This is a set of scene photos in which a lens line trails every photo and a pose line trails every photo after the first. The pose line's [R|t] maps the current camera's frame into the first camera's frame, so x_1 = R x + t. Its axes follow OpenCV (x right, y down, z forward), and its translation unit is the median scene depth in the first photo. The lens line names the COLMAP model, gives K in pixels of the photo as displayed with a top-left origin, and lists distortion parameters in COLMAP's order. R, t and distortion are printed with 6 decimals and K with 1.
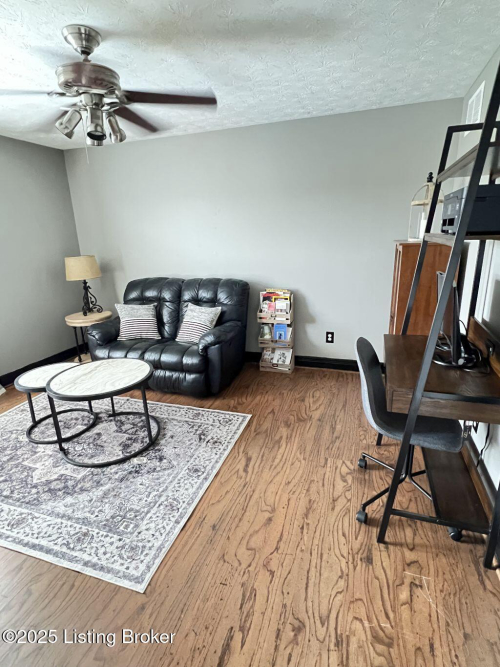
lens RADIAL K [[347.3, 0, 252.1], [0, 347.3, 334.5], [0, 0, 1]] dist [-0.000188, -0.000286]
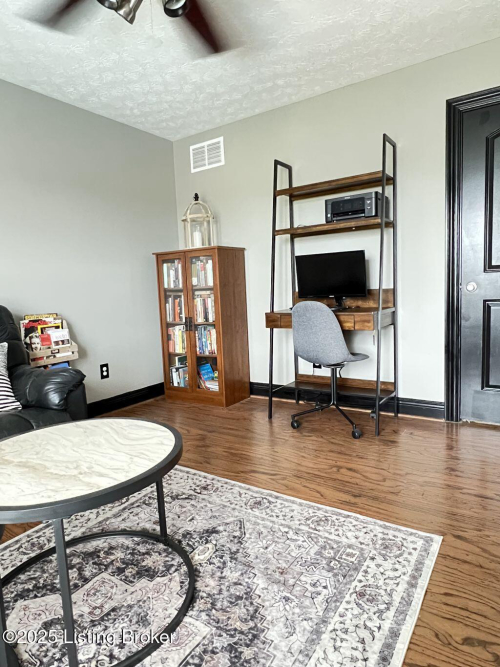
lens RADIAL K [[420.6, 0, 250.8], [0, 420.6, 333.6], [0, 0, 1]] dist [-0.002798, 0.000120]
pose [[0.261674, -0.087133, 0.961215, -0.974736], [0.311342, 0.950297, 0.001386, 0.047253], [-0.913561, 0.298904, 0.275796, 0.659425]]
